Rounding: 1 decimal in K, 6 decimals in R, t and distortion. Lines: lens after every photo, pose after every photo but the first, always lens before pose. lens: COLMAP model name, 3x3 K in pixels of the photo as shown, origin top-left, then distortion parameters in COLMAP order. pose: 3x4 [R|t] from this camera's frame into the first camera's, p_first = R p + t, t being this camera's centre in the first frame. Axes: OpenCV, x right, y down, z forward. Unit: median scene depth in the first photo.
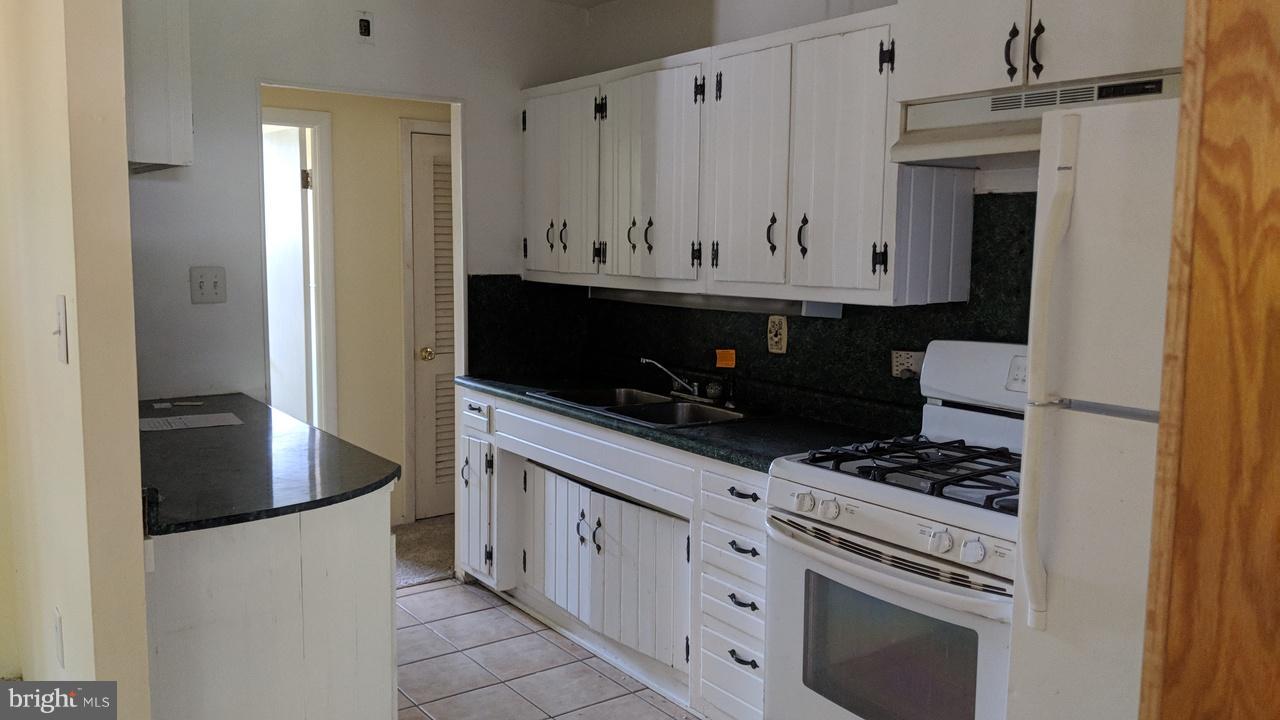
lens RADIAL K [[1036.1, 0, 640.0], [0, 1036.1, 360.0], [0, 0, 1]] dist [0.099032, -0.219809]
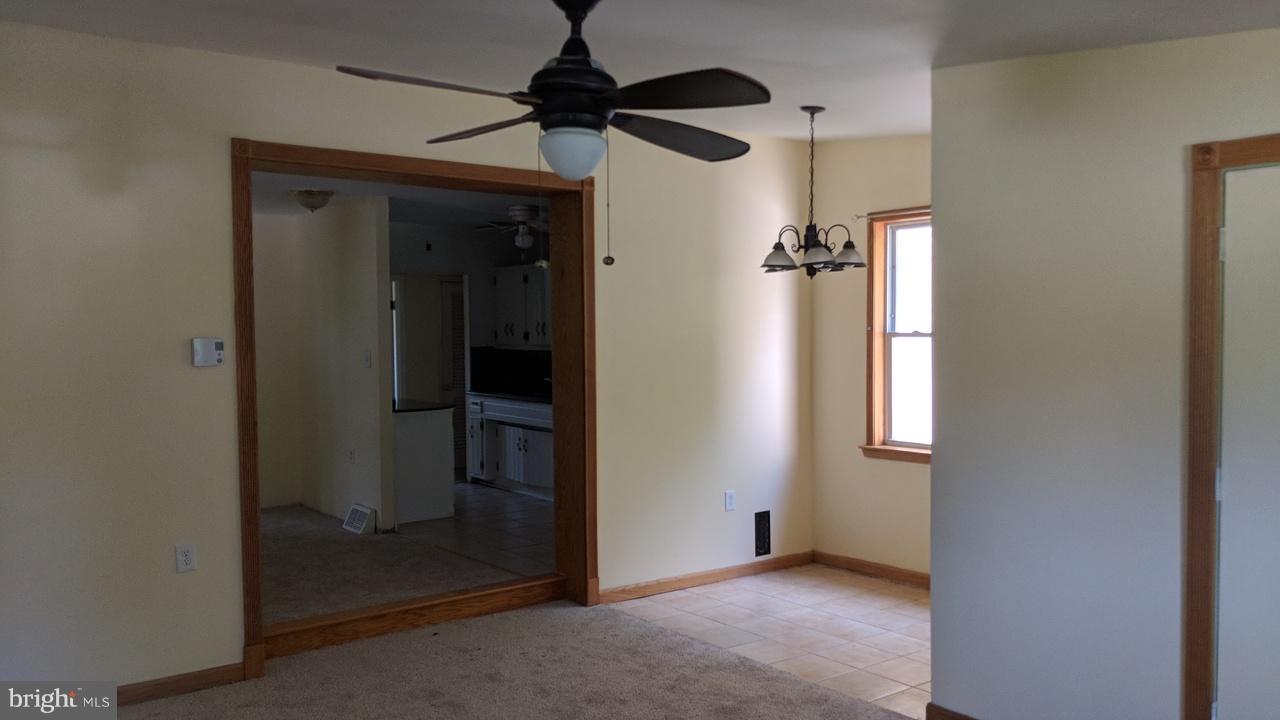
lens RADIAL K [[1029.3, 0, 645.4], [0, 1029.3, 377.9], [0, 0, 1]] dist [0.098290, -0.218947]
pose [[0.999350, -0.020527, 0.029628, 0.191028], [0.022381, 0.997720, -0.063672, 0.177393], [-0.028254, 0.064294, 0.997531, -1.626001]]
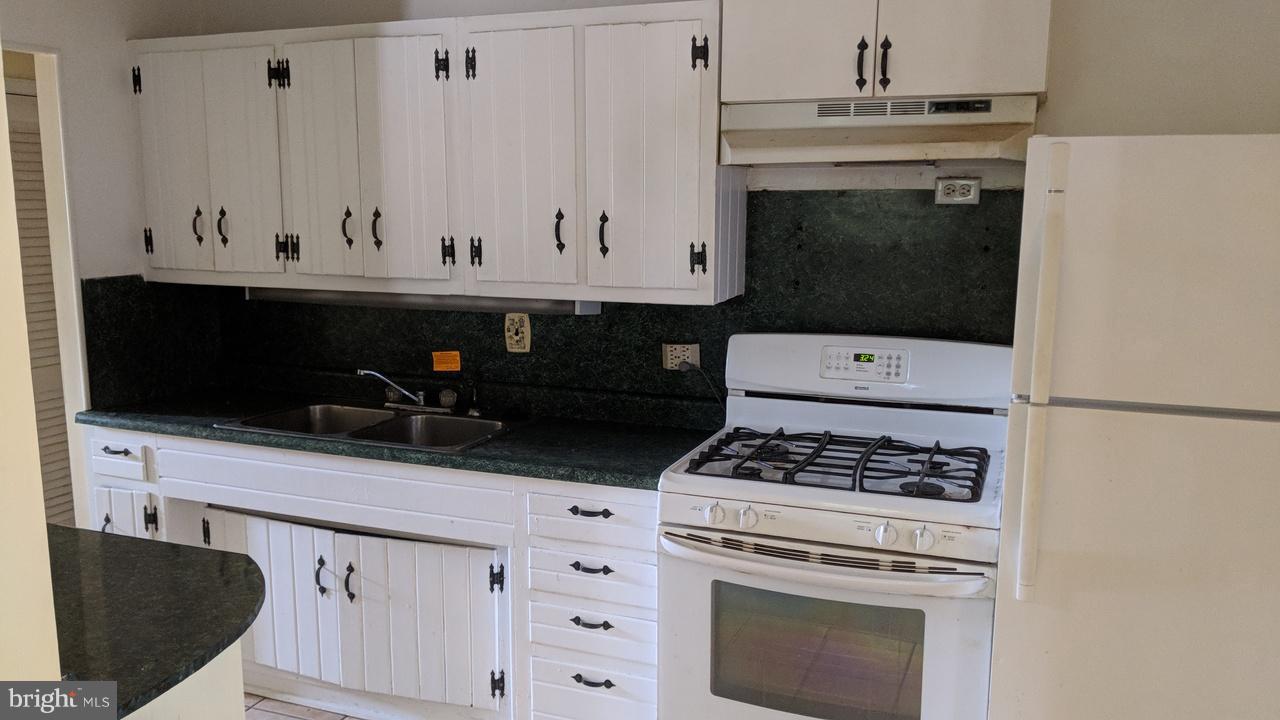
lens RADIAL K [[1029.3, 0, 645.4], [0, 1029.3, 377.9], [0, 0, 1]] dist [0.098290, -0.218947]
pose [[0.838544, -0.097746, 0.535994, -0.291021], [0.066154, 0.994763, 0.077912, -0.051700], [-0.540802, -0.029875, 0.840619, 0.156582]]
